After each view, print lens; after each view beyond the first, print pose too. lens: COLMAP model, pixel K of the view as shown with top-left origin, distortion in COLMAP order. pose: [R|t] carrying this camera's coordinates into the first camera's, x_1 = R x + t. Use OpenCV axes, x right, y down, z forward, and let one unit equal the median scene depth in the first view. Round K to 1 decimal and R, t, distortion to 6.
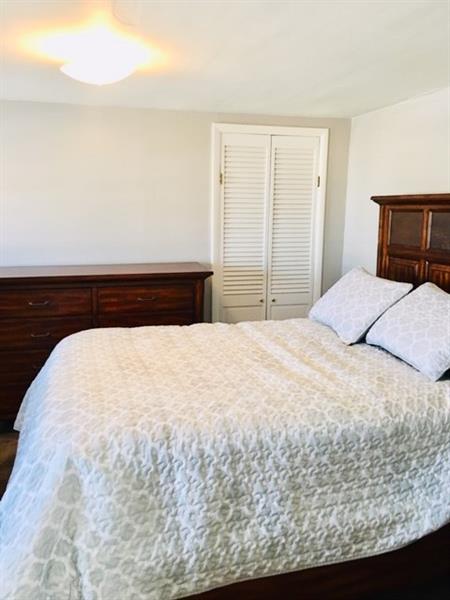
lens RADIAL K [[511.9, 0, 225.0], [0, 511.9, 300.0], [0, 0, 1]] dist [0.072783, -0.096983]
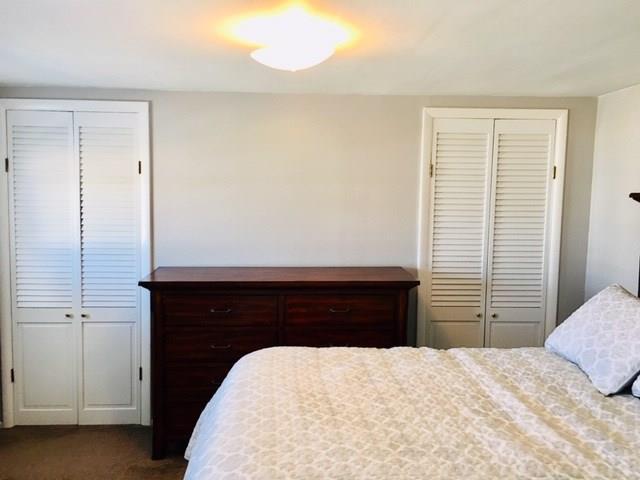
lens RADIAL K [[546.0, 0, 318.3], [0, 546.0, 243.8], [0, 0, 1]] dist [0.072783, -0.096983]
pose [[0.979283, 0.020817, -0.201424, -0.008228], [-0.038014, 0.995916, -0.081887, -0.044341], [0.198897, 0.087847, 0.976075, 0.113331]]
